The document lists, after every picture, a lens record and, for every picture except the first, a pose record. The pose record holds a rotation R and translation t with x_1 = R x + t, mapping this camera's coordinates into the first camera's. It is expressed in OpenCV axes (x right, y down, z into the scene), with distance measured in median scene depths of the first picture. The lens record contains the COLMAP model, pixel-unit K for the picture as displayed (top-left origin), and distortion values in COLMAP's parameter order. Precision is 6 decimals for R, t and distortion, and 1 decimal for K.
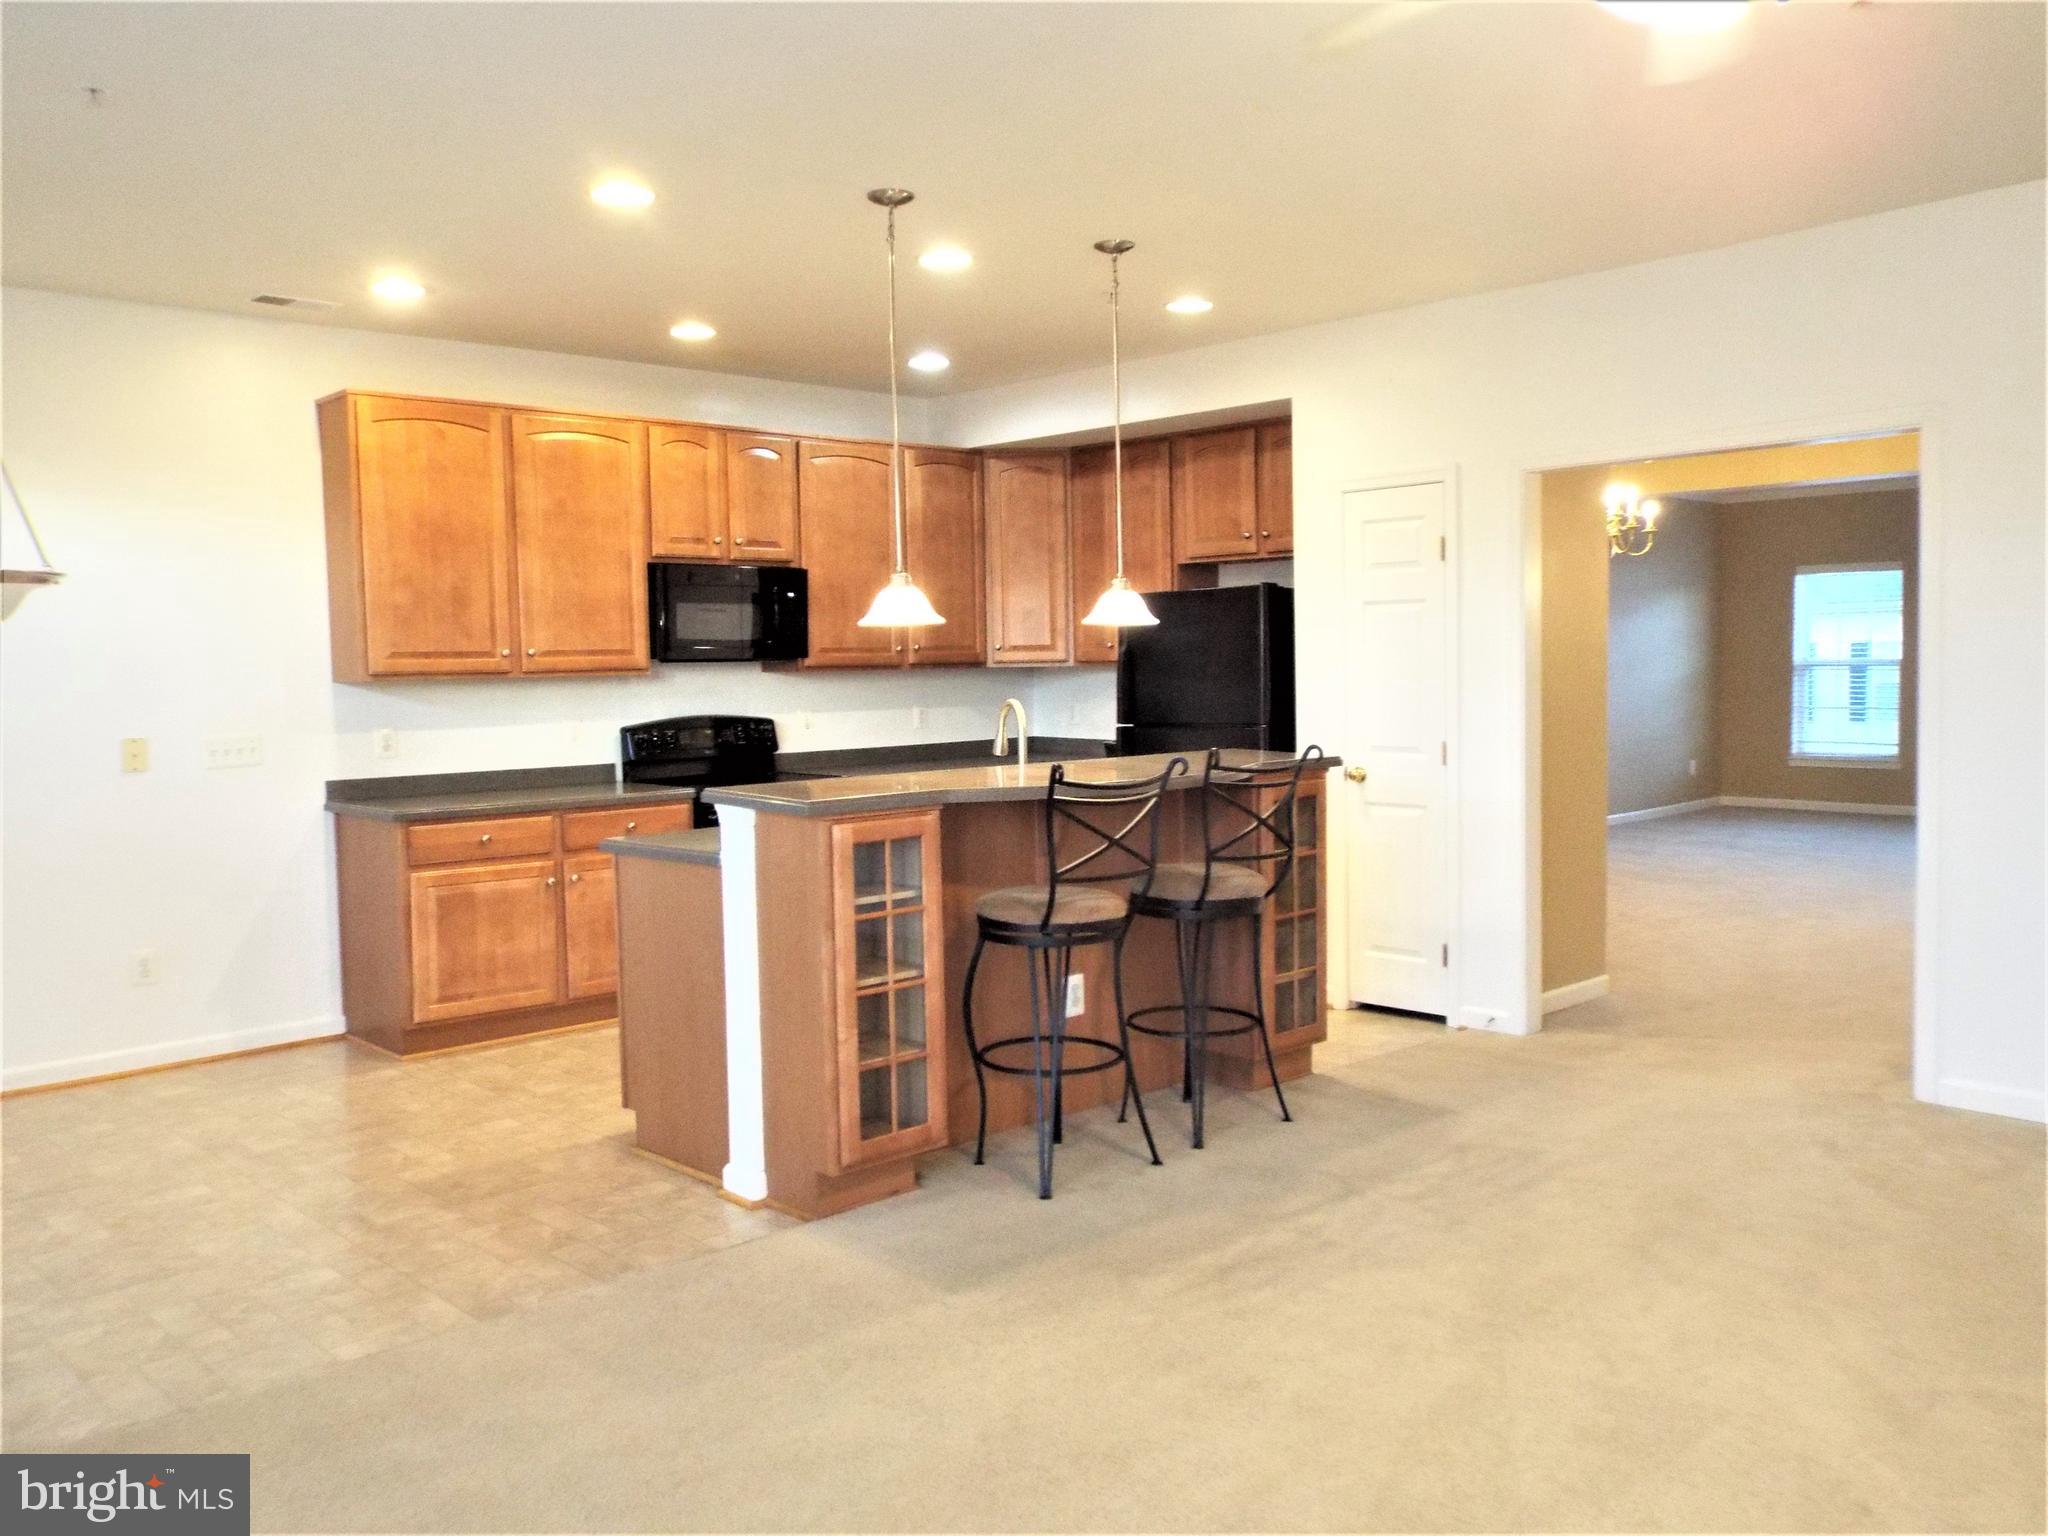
lens RADIAL K [[1662.7, 0, 1027.5], [0, 1662.7, 766.1], [0, 0, 1]] dist [0.006107, 0.008212]
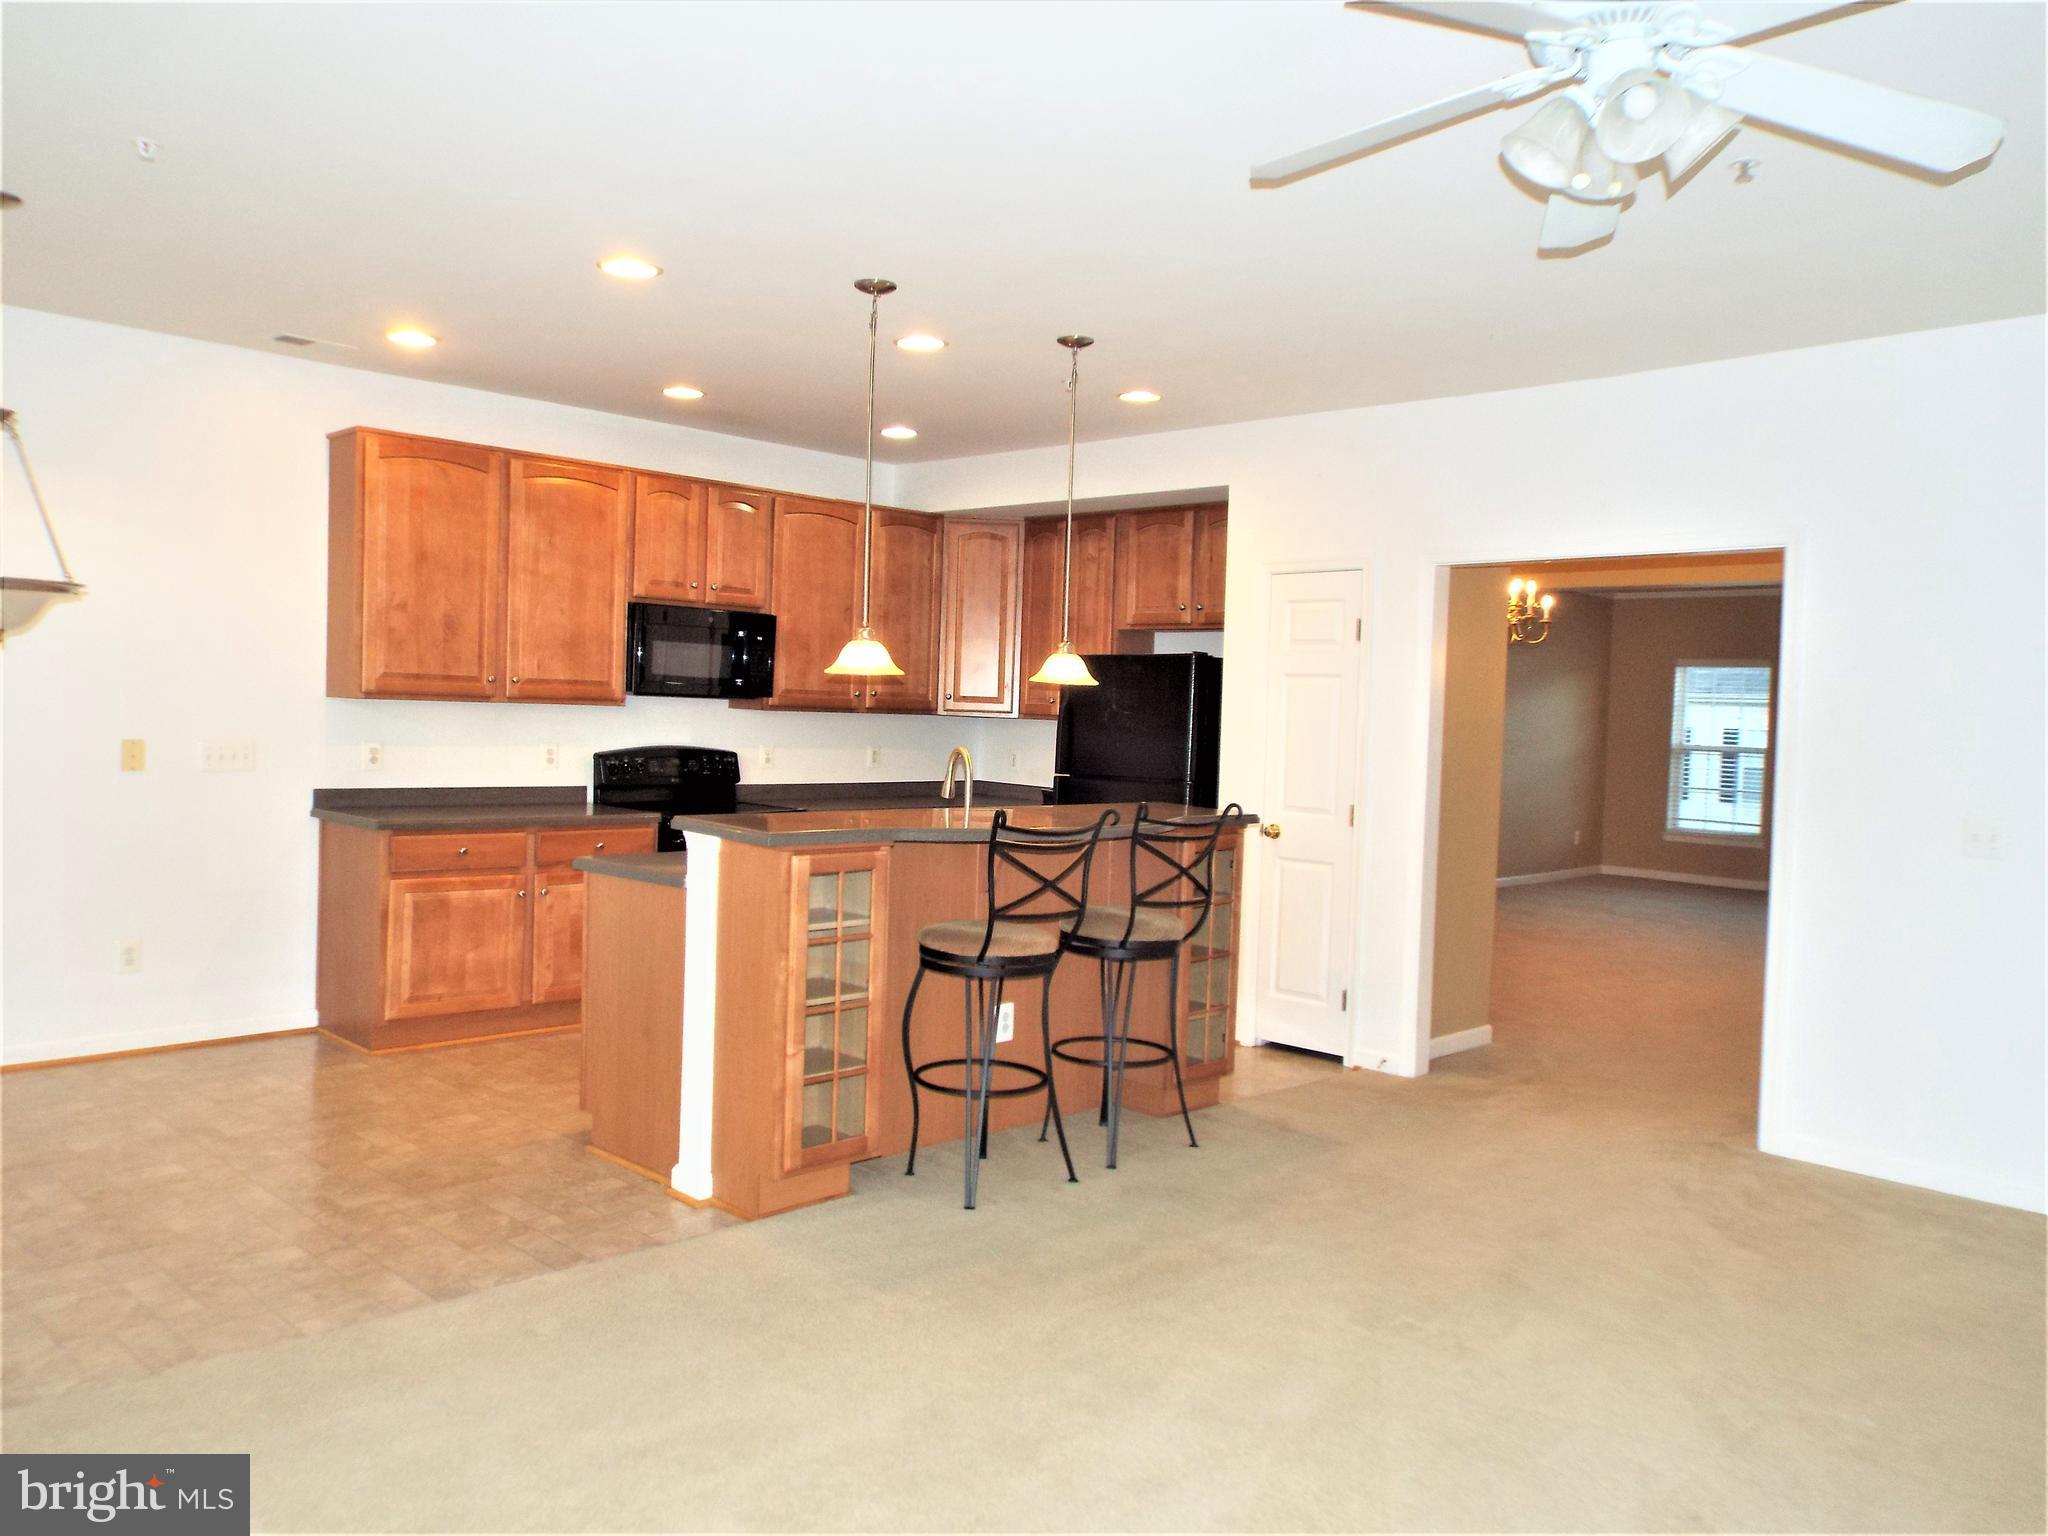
lens RADIAL K [[1553.7, 0, 1027.0], [0, 1553.7, 766.8], [0, 0, 1]] dist [-0.007113, 0.037359]
pose [[0.997947, 0.051635, 0.037893, -0.003375], [-0.050665, 0.998374, -0.026130, -0.002453], [-0.039180, 0.024156, 0.998940, -0.014443]]
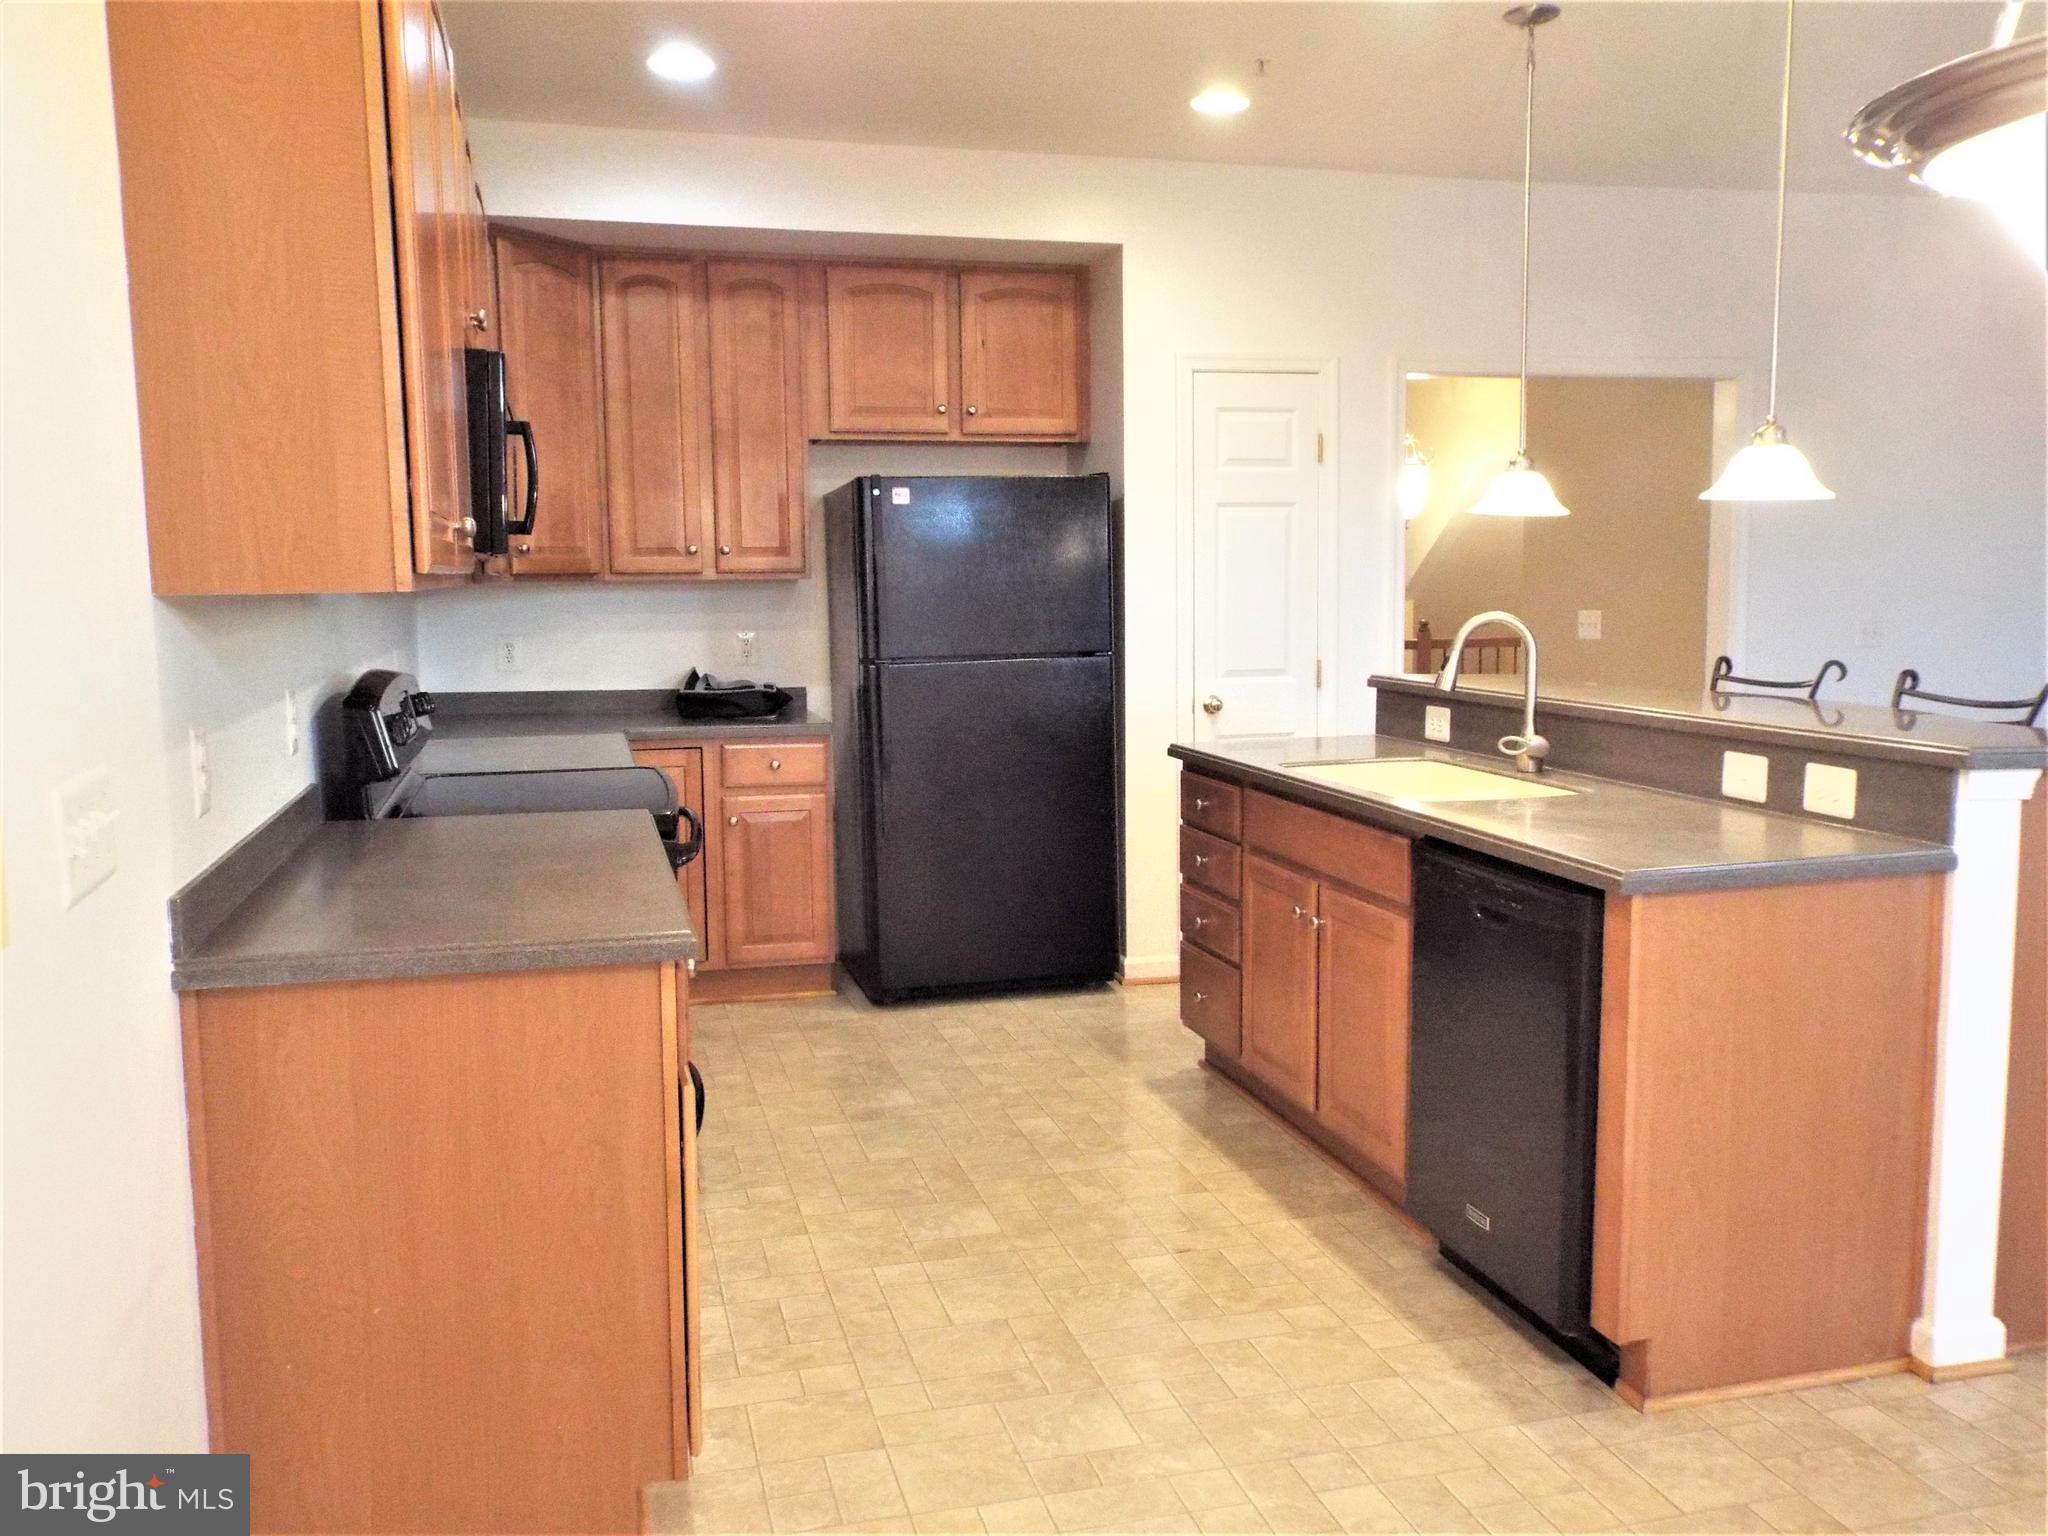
lens RADIAL K [[1662.7, 0, 1027.5], [0, 1662.7, 766.1], [0, 0, 1]] dist [0.006107, 0.008212]
pose [[0.474014, -0.090442, 0.875860, -0.622390], [0.057782, 0.995762, 0.071551, -0.031139], [-0.878619, 0.016693, 0.477231, 0.692965]]
